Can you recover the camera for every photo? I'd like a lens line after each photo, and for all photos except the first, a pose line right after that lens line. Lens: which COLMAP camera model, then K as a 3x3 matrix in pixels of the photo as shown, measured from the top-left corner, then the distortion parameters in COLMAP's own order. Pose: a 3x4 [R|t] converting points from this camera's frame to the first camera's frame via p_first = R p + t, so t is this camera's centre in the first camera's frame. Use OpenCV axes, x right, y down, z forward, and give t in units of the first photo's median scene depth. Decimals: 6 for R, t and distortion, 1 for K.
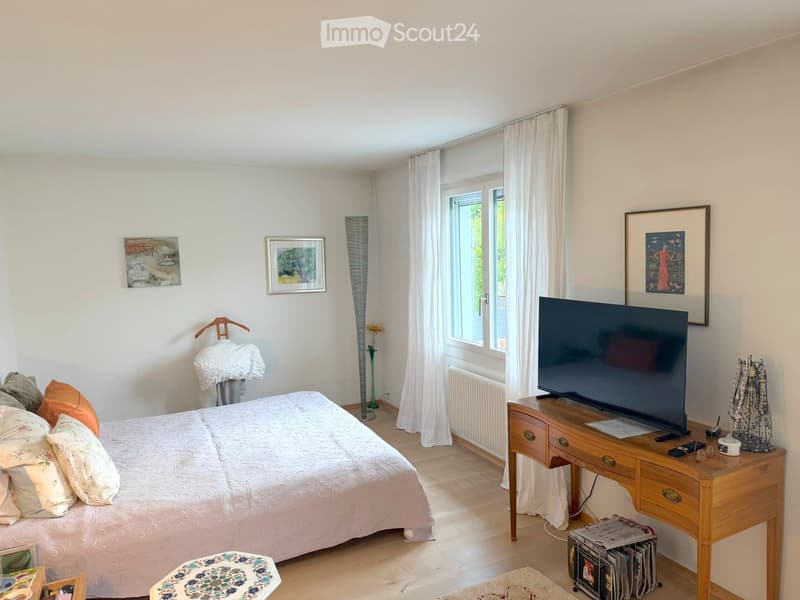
lens RADIAL K [[574.0, 0, 404.2], [0, 574.0, 295.6], [0, 0, 1]] dist [0.091020, -0.037554]
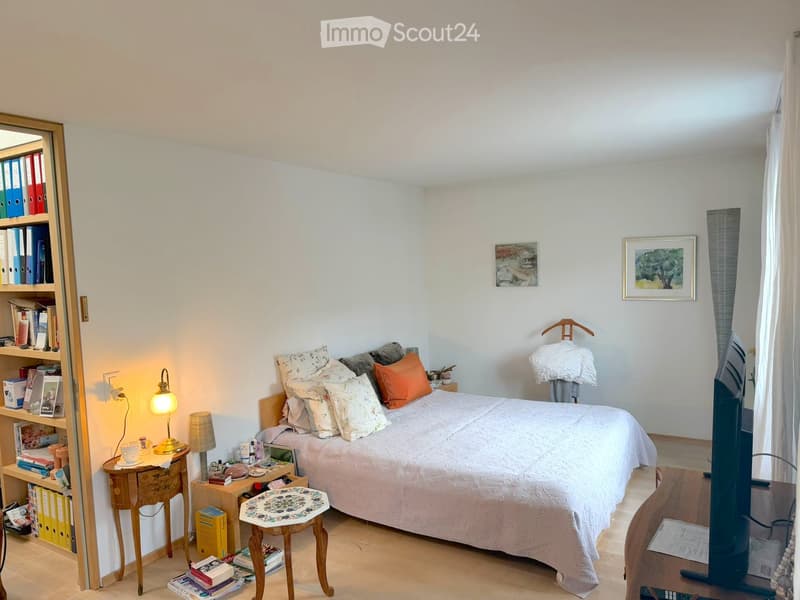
lens RADIAL K [[574.0, 0, 403.4], [0, 574.0, 305.2], [0, 0, 1]] dist [0.091020, -0.037554]
pose [[0.531563, 0.073856, -0.843793, 0.413273], [-0.046418, 0.997234, 0.058045, -0.034273], [0.845746, 0.008313, 0.533521, 0.209473]]
